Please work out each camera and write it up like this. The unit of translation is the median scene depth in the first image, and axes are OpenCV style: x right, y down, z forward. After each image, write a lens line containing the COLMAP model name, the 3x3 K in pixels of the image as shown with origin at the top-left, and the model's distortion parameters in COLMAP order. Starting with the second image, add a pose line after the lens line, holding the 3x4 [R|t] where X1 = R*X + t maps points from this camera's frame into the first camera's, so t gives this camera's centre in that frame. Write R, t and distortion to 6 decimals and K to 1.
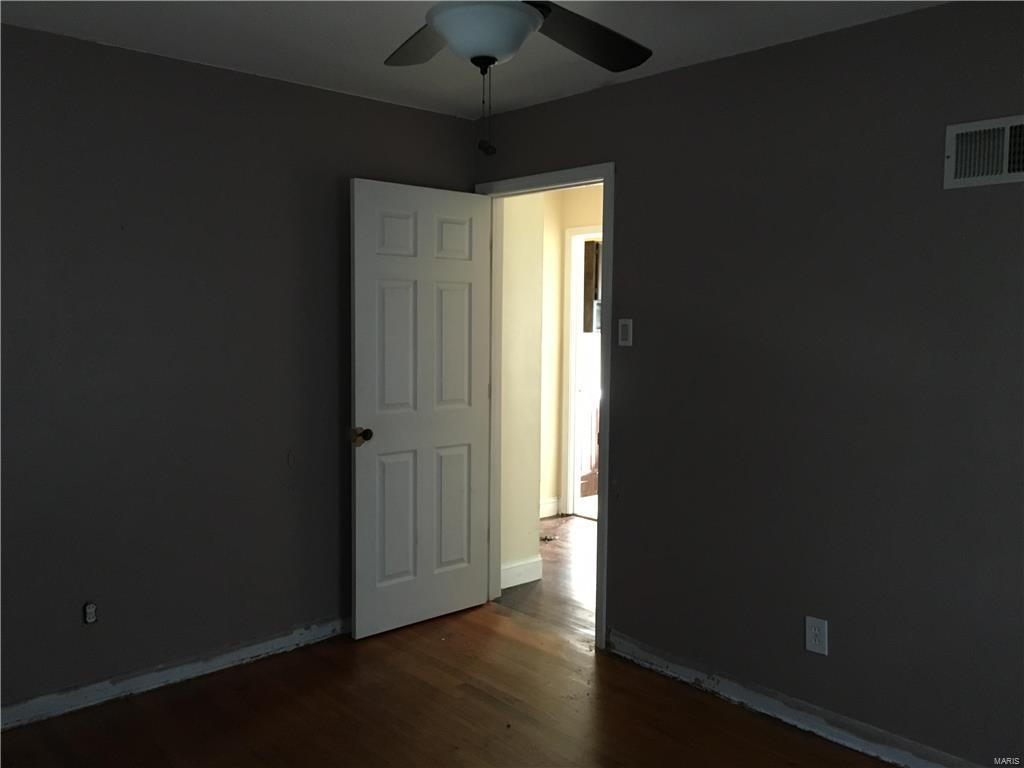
lens RADIAL K [[865.4, 0, 504.2], [0, 865.4, 382.6], [0, 0, 1]] dist [0.093674, -0.115991]
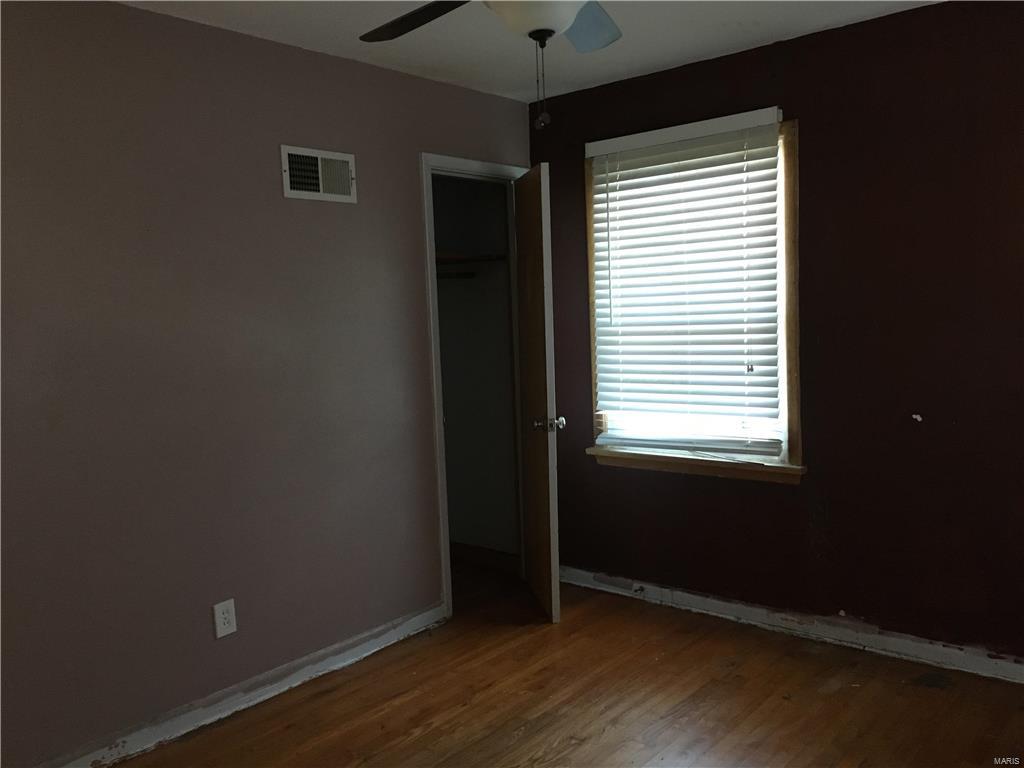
lens RADIAL K [[865.4, 0, 504.2], [0, 865.4, 382.6], [0, 0, 1]] dist [0.093674, -0.115991]
pose [[-0.111181, -0.095386, 0.989212, -0.664289], [0.115053, 0.987455, 0.108148, -0.055098], [-0.987118, 0.125836, -0.098812, 0.753932]]
